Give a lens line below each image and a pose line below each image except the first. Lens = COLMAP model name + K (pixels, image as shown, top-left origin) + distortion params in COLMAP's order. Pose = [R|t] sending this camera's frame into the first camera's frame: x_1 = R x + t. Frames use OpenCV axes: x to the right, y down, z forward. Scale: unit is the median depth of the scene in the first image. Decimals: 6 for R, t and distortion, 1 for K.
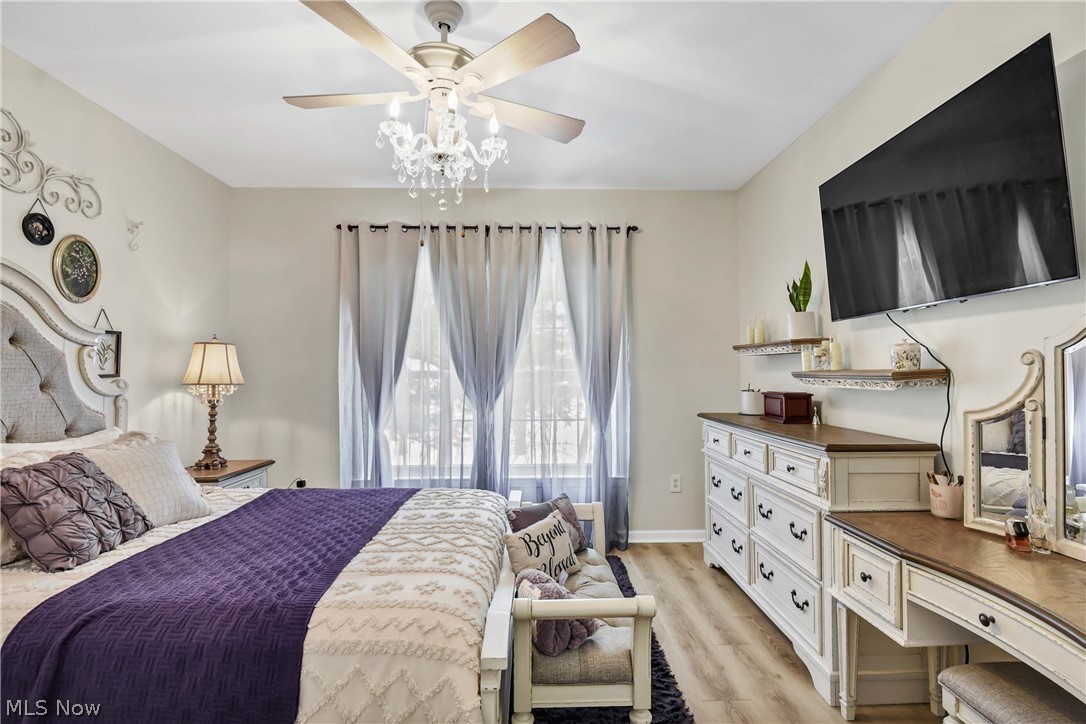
lens RADIAL K [[520.8, 0, 559.9], [0, 520.8, 358.9], [0, 0, 1]] dist [0.001423, -0.011921]
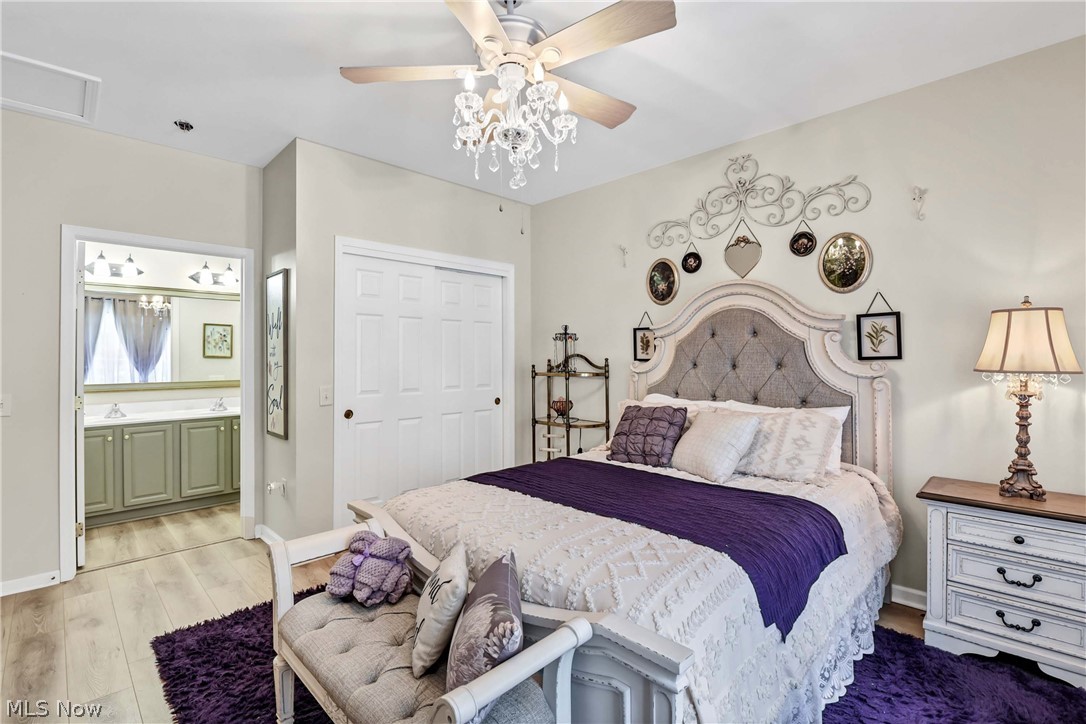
lens RADIAL K [[491.1, 0, 544.8], [0, 491.1, 358.3], [0, 0, 1]] dist [0.001993, -0.011502]
pose [[-0.741870, 0.011751, -0.670441, 0.281058], [0.026805, 0.999567, -0.012142, 0.030361], [0.670008, -0.026979, -0.741864, 1.398104]]
